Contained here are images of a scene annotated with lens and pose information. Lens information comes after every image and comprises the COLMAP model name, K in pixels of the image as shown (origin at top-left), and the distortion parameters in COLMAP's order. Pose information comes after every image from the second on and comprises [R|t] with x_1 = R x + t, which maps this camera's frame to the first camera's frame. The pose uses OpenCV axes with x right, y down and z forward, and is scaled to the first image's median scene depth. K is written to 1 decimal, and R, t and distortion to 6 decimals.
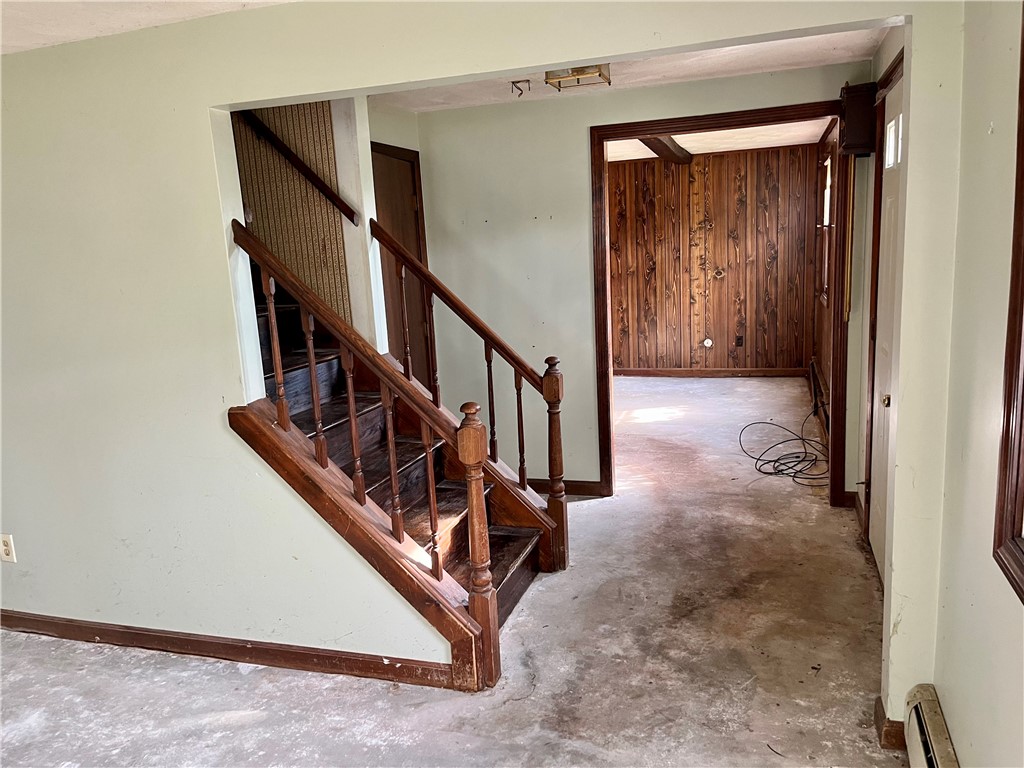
lens RADIAL K [[772.9, 0, 514.2], [0, 772.9, 389.5], [0, 0, 1]] dist [0.026379, -0.035515]
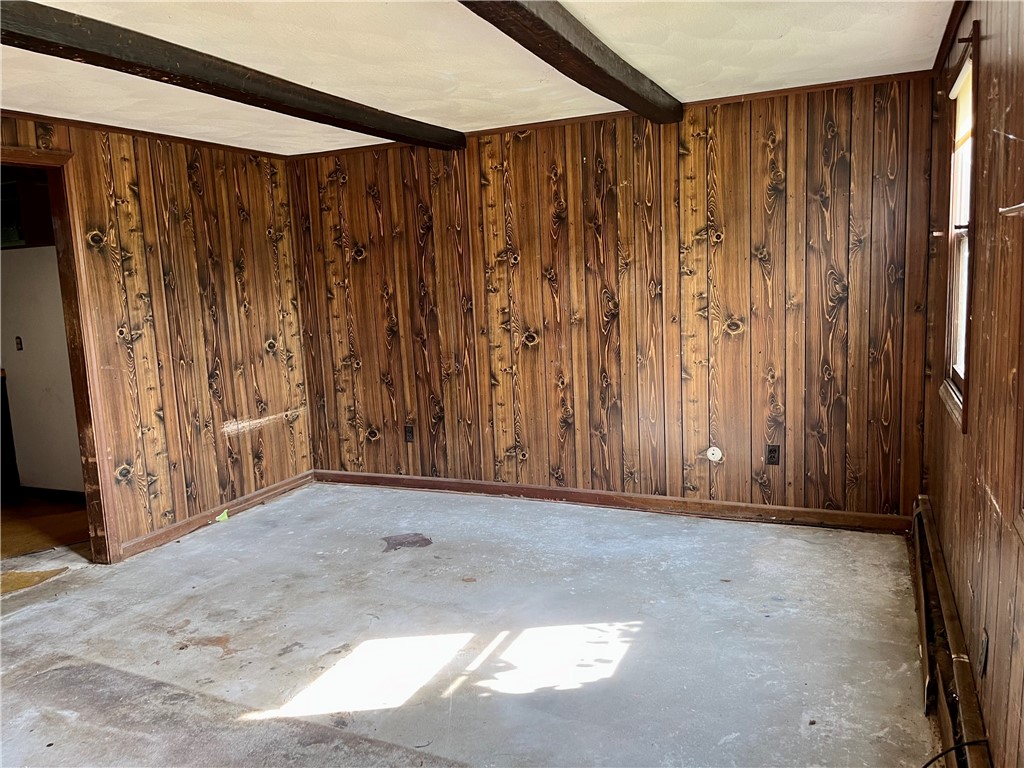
lens RADIAL K [[772.9, 0, 509.9], [0, 772.9, 378.4], [0, 0, 1]] dist [0.026379, -0.035515]
pose [[0.993776, 0.025770, -0.108378, 0.170347], [-0.031173, 0.998339, -0.048453, -0.083949], [0.106950, 0.051530, 0.992928, 0.459193]]
